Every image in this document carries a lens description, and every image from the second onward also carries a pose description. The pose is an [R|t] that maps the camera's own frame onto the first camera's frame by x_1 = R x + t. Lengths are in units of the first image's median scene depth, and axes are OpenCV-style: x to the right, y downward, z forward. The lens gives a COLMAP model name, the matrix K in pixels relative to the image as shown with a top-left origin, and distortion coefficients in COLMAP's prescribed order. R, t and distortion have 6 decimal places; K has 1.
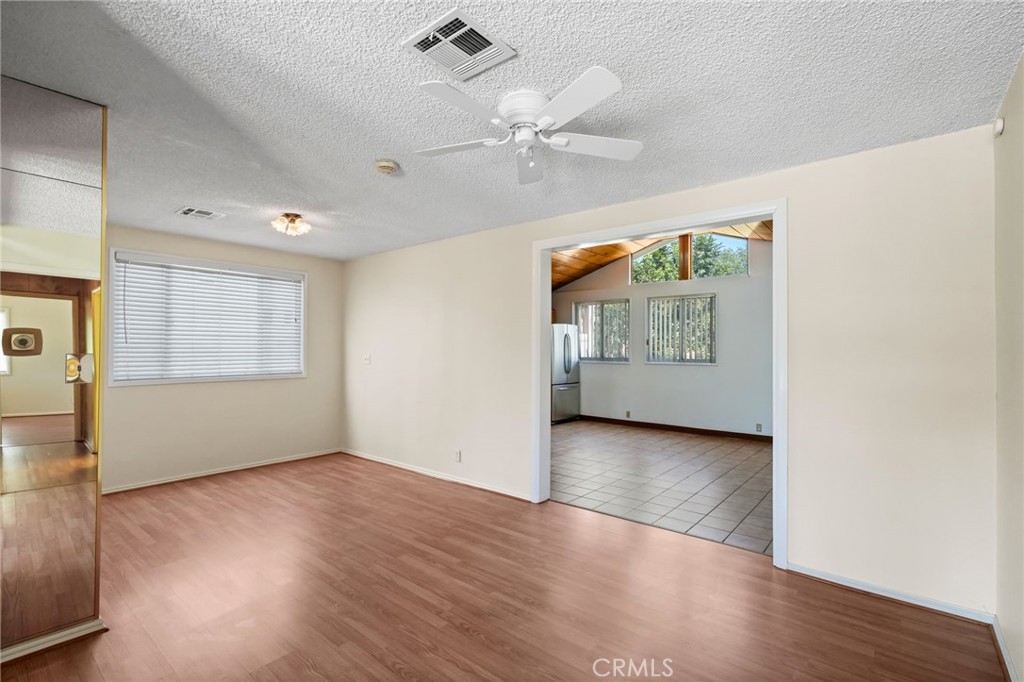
lens RADIAL K [[462.5, 0, 508.2], [0, 462.5, 339.5], [0, 0, 1]] dist [-0.001169, -0.000573]
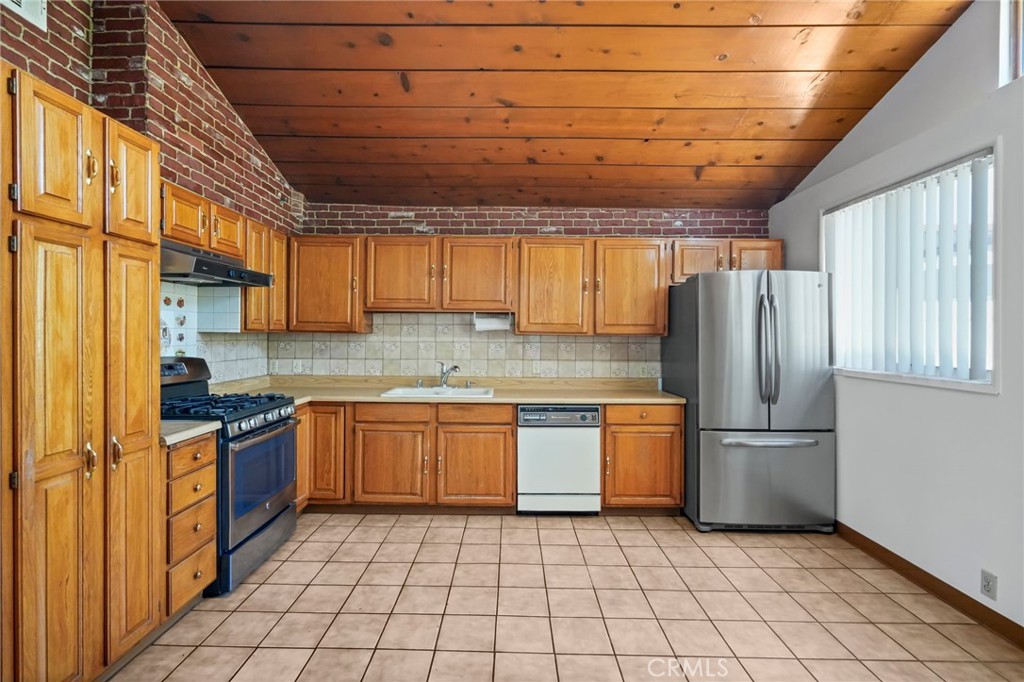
lens RADIAL K [[462.5, 0, 508.2], [0, 462.5, 339.5], [0, 0, 1]] dist [-0.001169, -0.000573]
pose [[0.639602, 0.003351, -0.768699, 0.524563], [0.018098, 0.999648, 0.019416, 0.023235], [0.768494, -0.026330, 0.639316, 1.147182]]
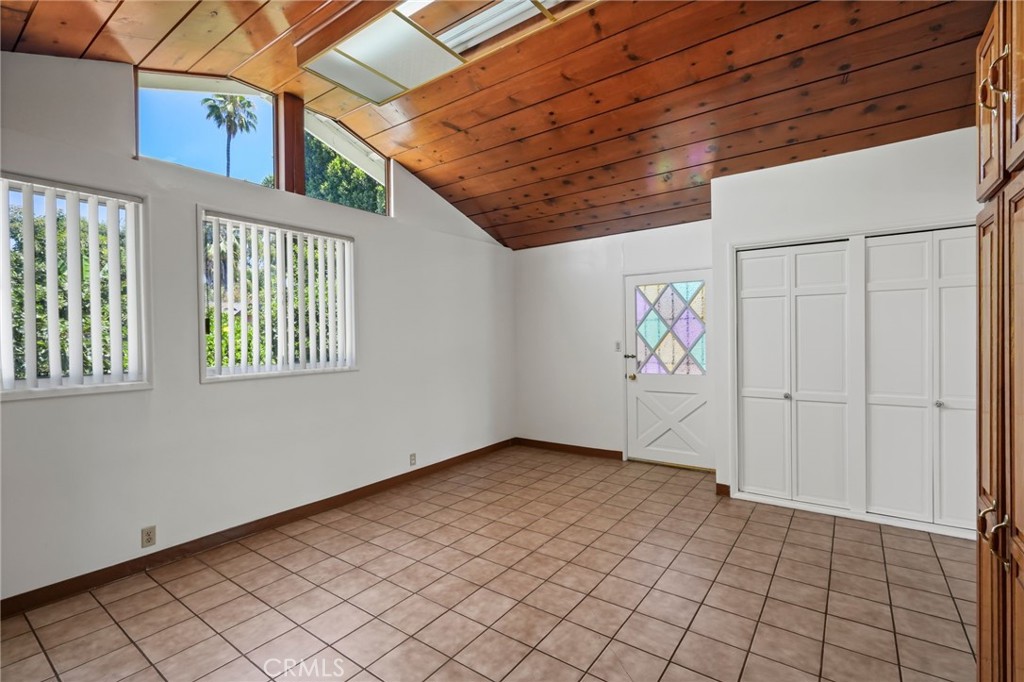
lens RADIAL K [[462.5, 0, 508.2], [0, 462.5, 339.5], [0, 0, 1]] dist [-0.001169, -0.000573]
pose [[-0.071068, -0.009704, 0.997424, -0.185547], [-0.011844, 0.999890, 0.008884, 0.020138], [-0.997401, -0.011182, -0.071175, 1.399388]]
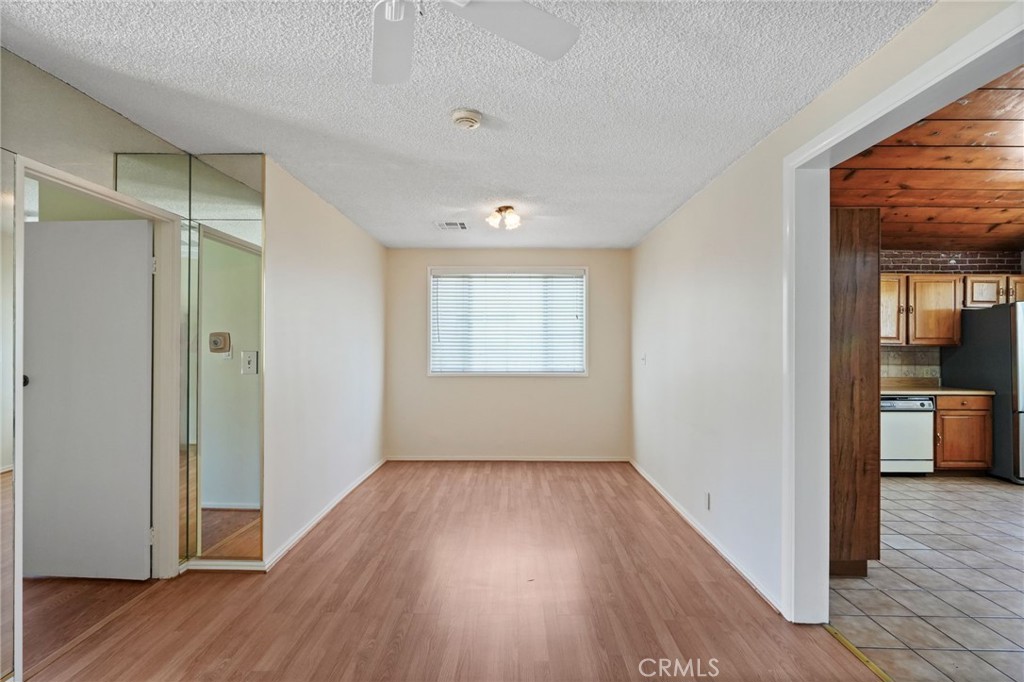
lens RADIAL K [[465.5, 0, 505.7], [0, 465.5, 343.8], [0, 0, 1]] dist [0.001465, -0.000193]
pose [[0.640972, -0.004757, -0.767550, 0.227936], [0.016609, 0.999833, 0.007673, 0.005043], [0.767385, -0.017666, 0.640944, 0.311451]]
